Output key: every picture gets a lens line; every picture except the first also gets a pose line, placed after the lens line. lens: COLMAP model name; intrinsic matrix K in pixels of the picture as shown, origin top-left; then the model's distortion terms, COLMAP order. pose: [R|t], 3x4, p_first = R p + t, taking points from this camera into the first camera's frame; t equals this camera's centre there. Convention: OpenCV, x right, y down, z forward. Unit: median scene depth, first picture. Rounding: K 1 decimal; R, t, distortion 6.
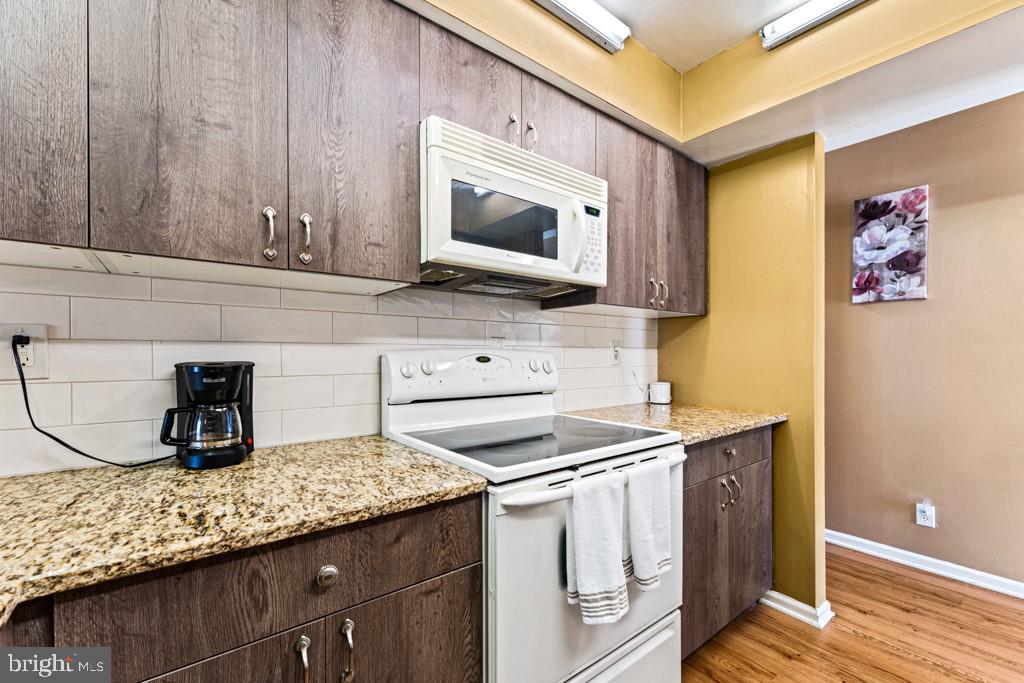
lens RADIAL K [[420.0, 0, 496.4], [0, 420.0, 356.2], [0, 0, 1]] dist [-0.001288, -0.000066]
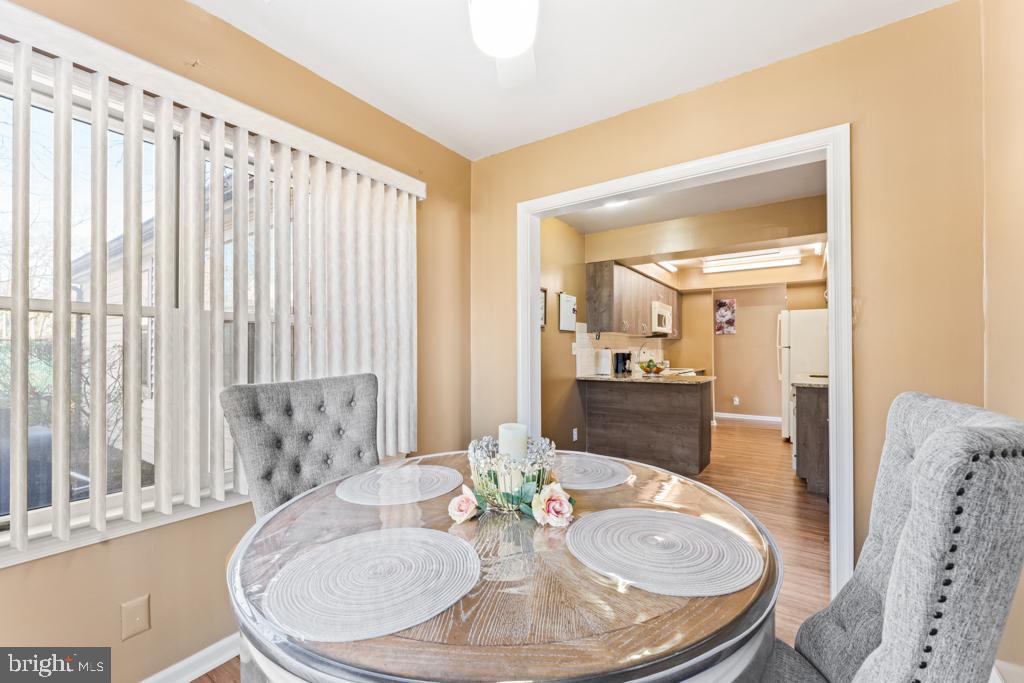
lens RADIAL K [[409.5, 0, 505.3], [0, 409.5, 347.0], [0, 0, 1]] dist [-0.000465, 0.000097]
pose [[0.957402, 0.002833, 0.288746, -2.324933], [0.001937, 0.999866, -0.016233, 0.016351], [-0.288753, 0.016101, 0.957268, -2.212283]]
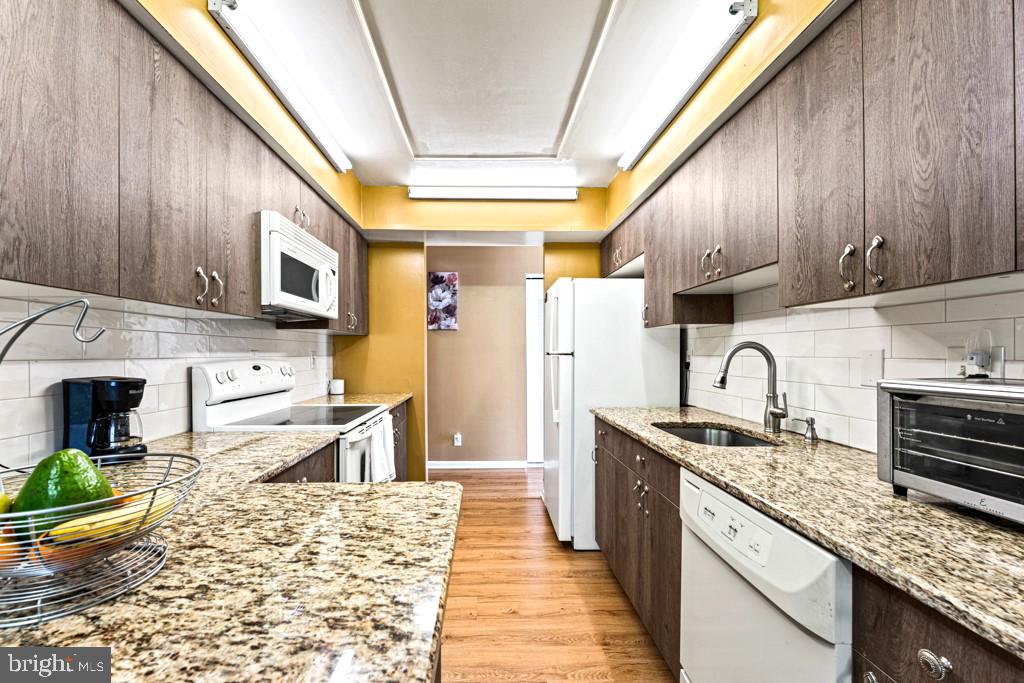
lens RADIAL K [[412.8, 0, 492.2], [0, 412.8, 350.7], [0, 0, 1]] dist [-0.000336, 0.000016]
pose [[0.582631, 0.003976, 0.812727, -0.664427], [0.006239, 0.999937, -0.009365, -0.029913], [-0.812713, 0.010527, 0.582569, -0.382156]]
